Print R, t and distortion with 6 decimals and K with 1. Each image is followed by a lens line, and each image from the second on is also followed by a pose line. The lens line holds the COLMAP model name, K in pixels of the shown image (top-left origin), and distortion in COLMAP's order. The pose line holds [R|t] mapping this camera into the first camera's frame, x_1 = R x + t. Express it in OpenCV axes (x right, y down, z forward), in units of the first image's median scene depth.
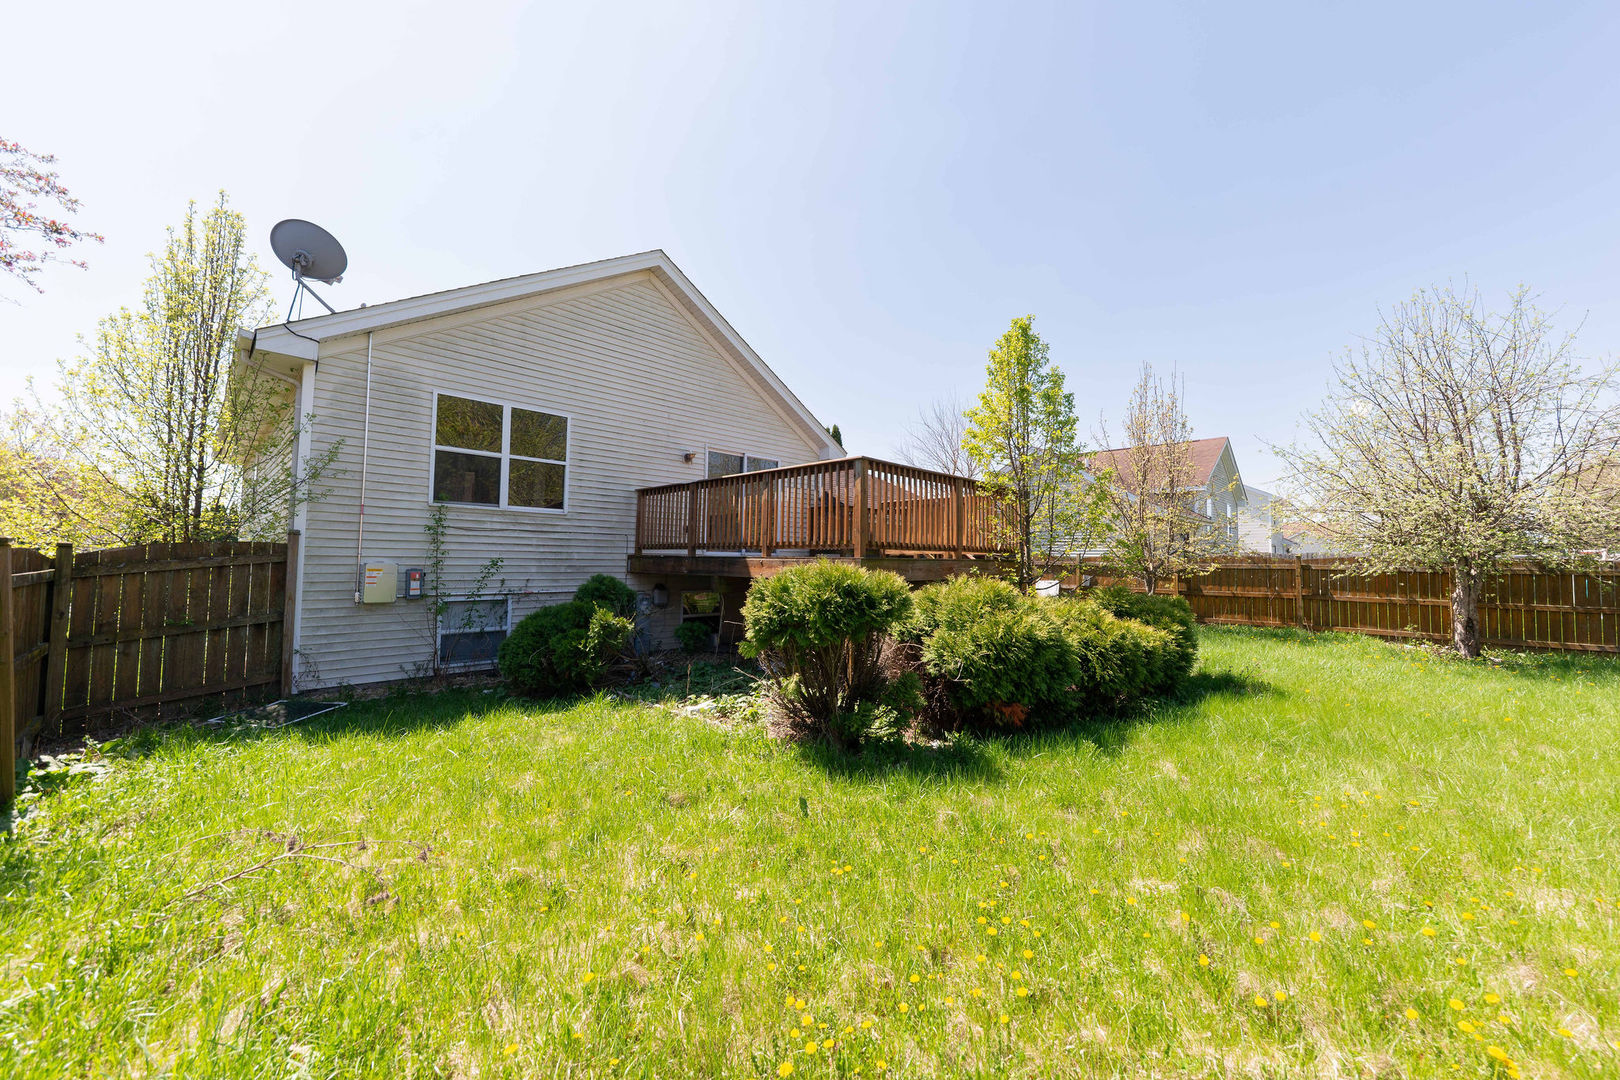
lens RADIAL K [[582.0, 0, 812.5], [0, 582.0, 538.6], [0, 0, 1]] dist [-0.001256, -0.000305]
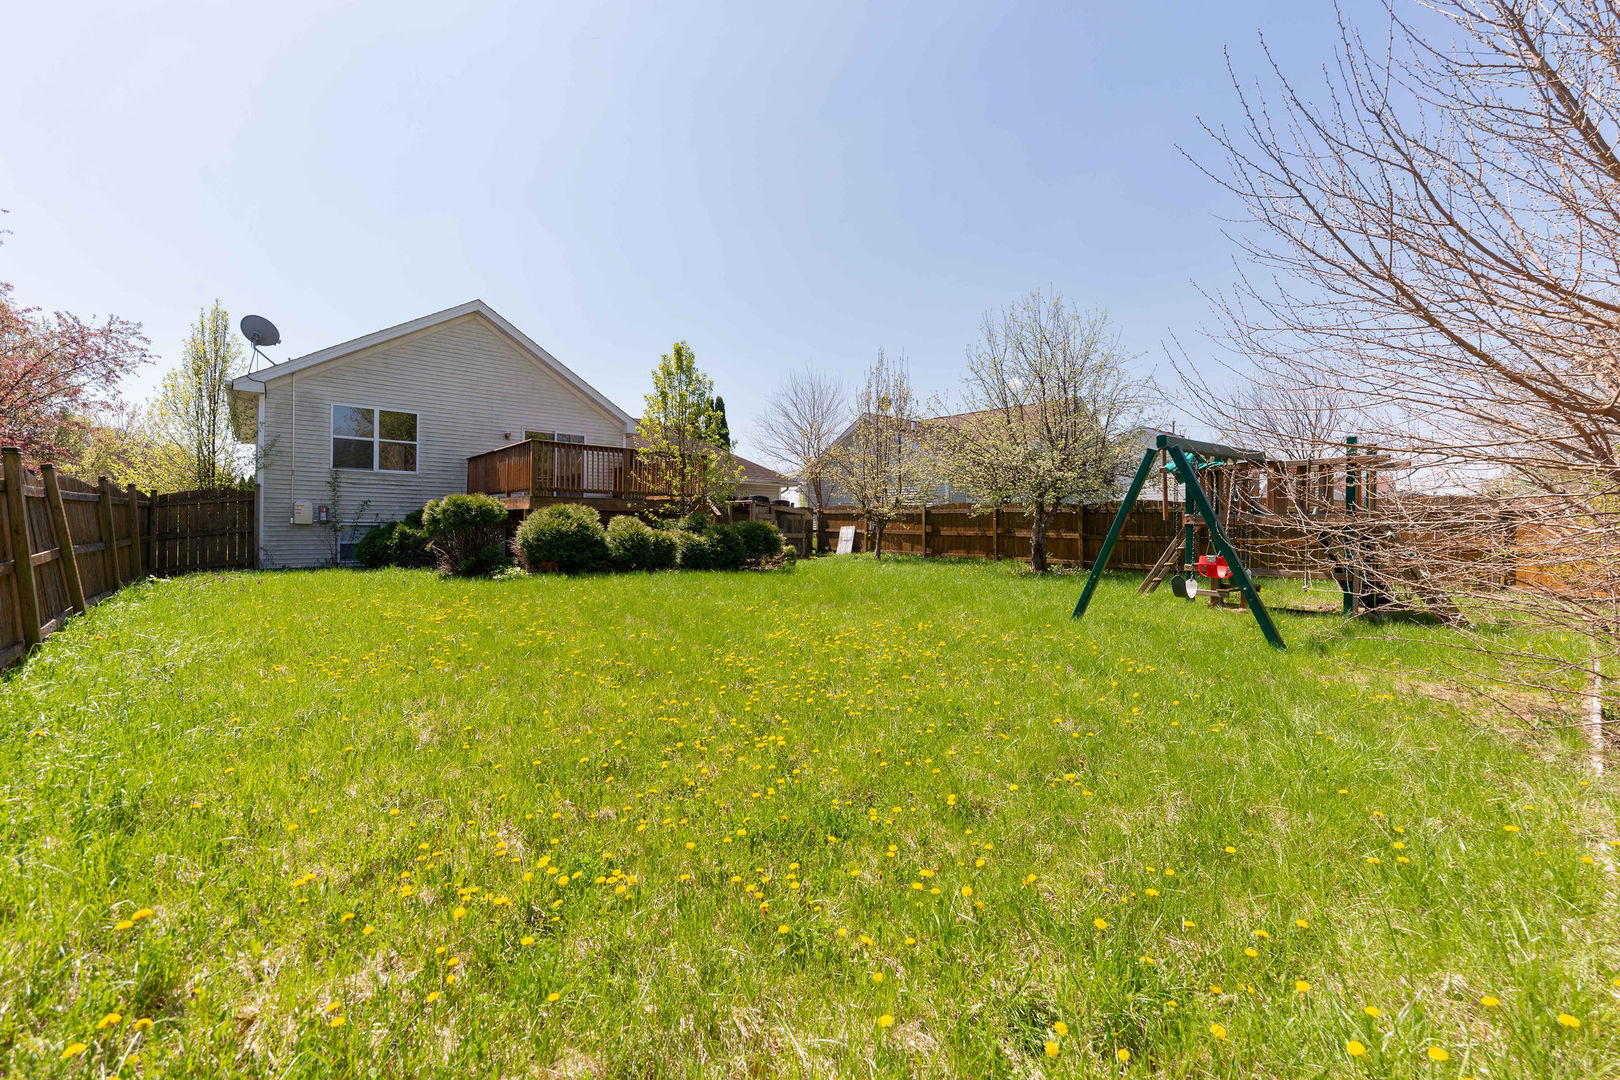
lens RADIAL K [[681.5, 0, 810.0], [0, 681.5, 540.0], [0, 0, 1]] dist [-0.000106, 0.000125]
pose [[0.989768, 0.001067, -0.142685, 1.081685], [0.006016, 0.998771, 0.049202, 0.062337], [0.142562, -0.049557, 0.988544, -0.848231]]
